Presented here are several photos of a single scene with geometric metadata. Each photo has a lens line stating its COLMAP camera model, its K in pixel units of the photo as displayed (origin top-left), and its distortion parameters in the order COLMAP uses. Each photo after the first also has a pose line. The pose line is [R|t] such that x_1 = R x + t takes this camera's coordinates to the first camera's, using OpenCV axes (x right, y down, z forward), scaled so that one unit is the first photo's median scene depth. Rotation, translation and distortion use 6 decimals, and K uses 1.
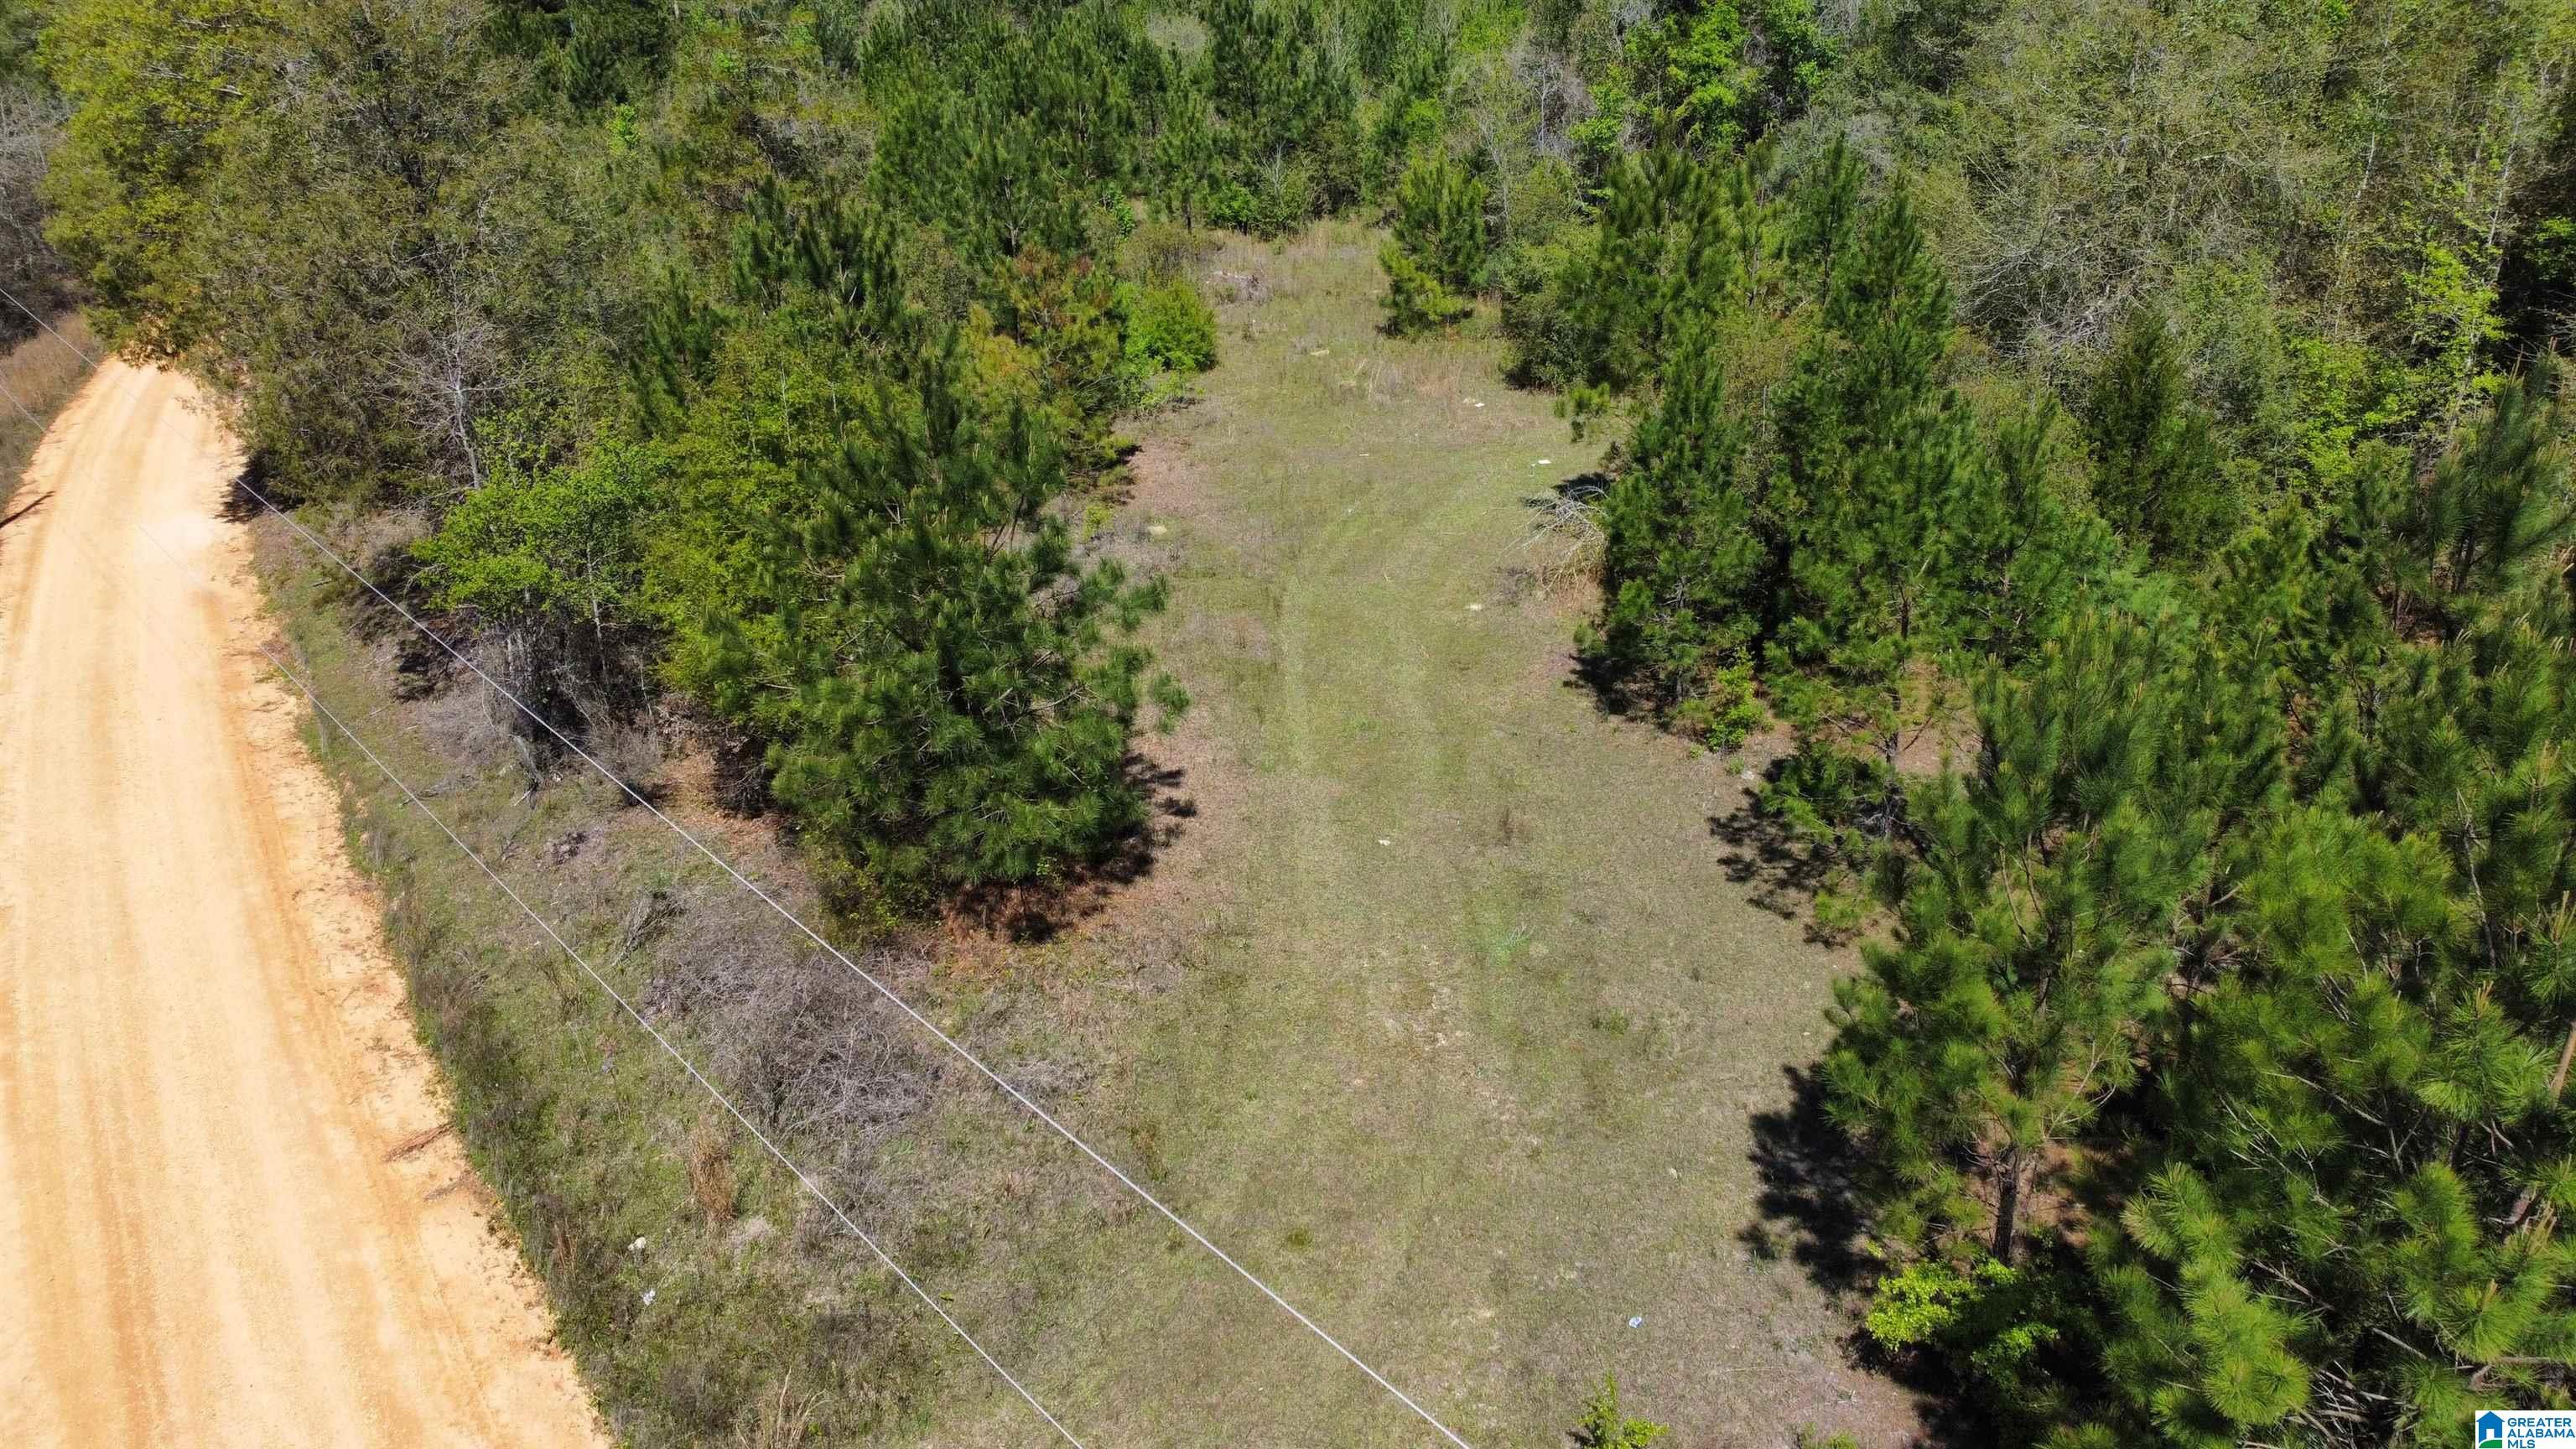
lens RADIAL K [[1959.1, 0, 1288.0], [0, 1959.1, 724.5], [0, 0, 1]] dist [0.007003, -0.002765]
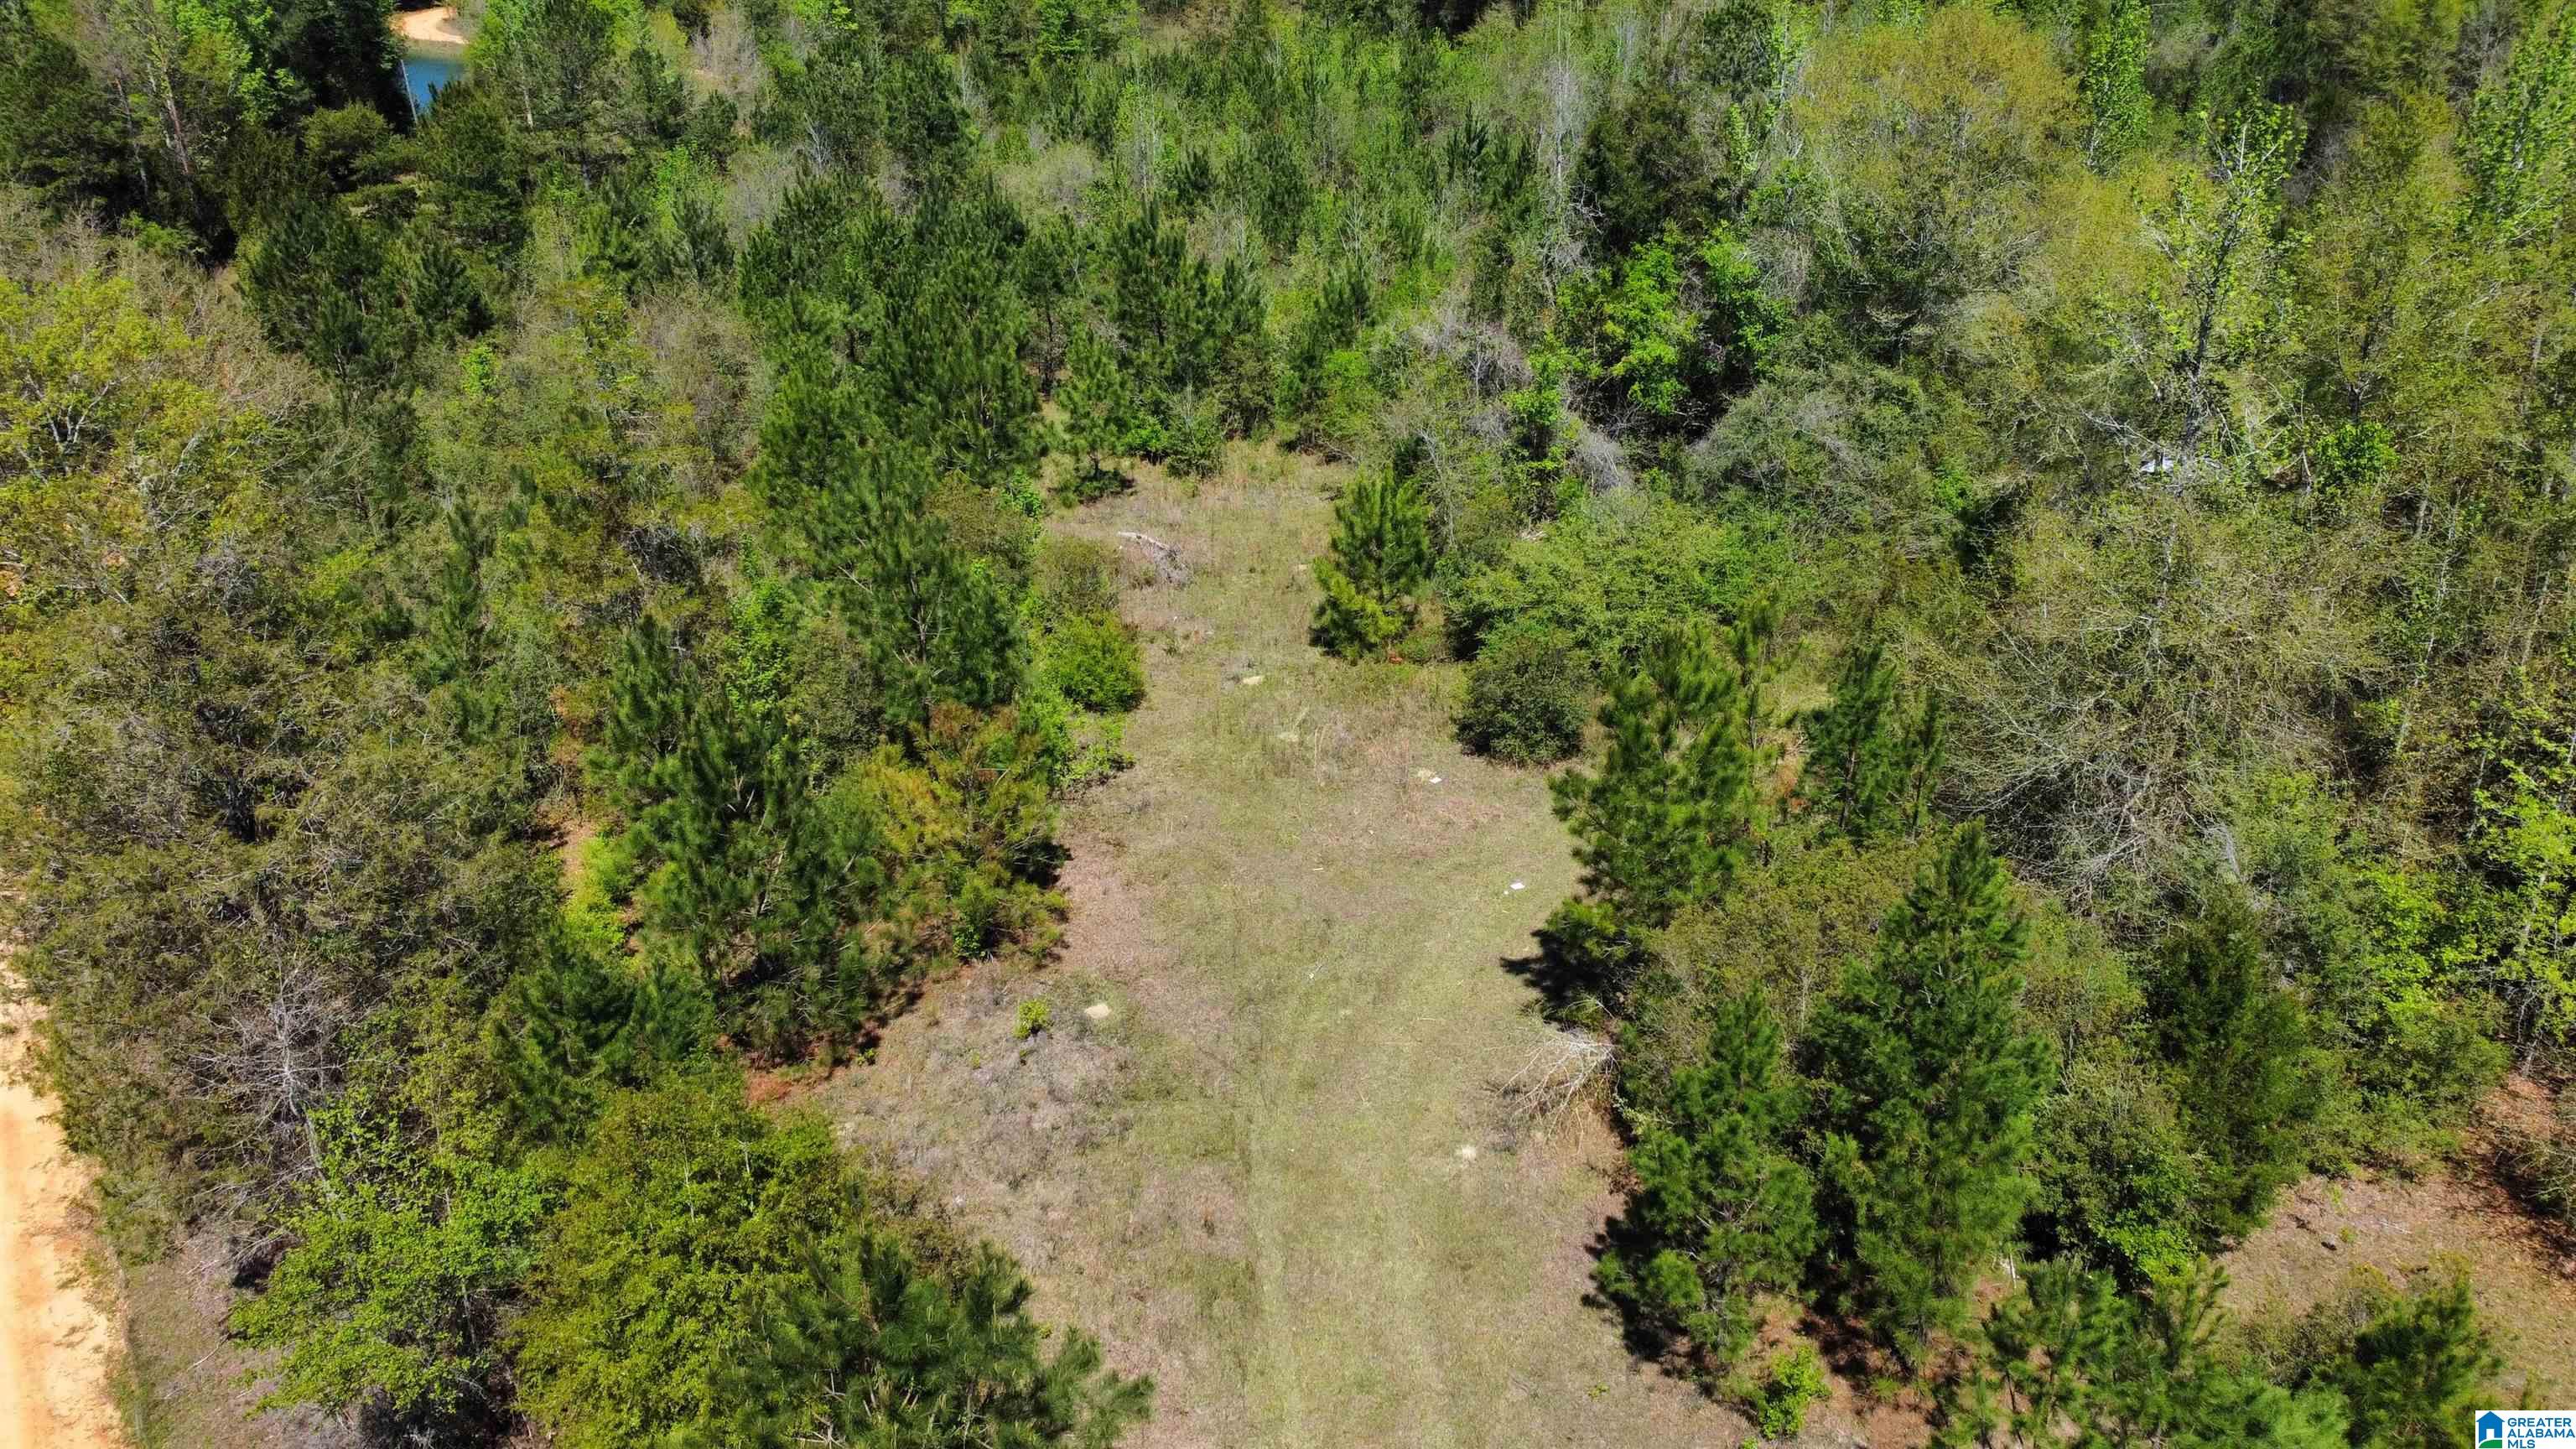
lens RADIAL K [[1959.1, 0, 1288.0], [0, 1959.1, 724.5], [0, 0, 1]] dist [0.007003, -0.002765]
pose [[0.997909, -0.027331, 0.058564, -0.019847], [0.027142, 0.999624, 0.004019, -0.155184], [-0.058652, -0.002421, 0.998276, 0.067043]]
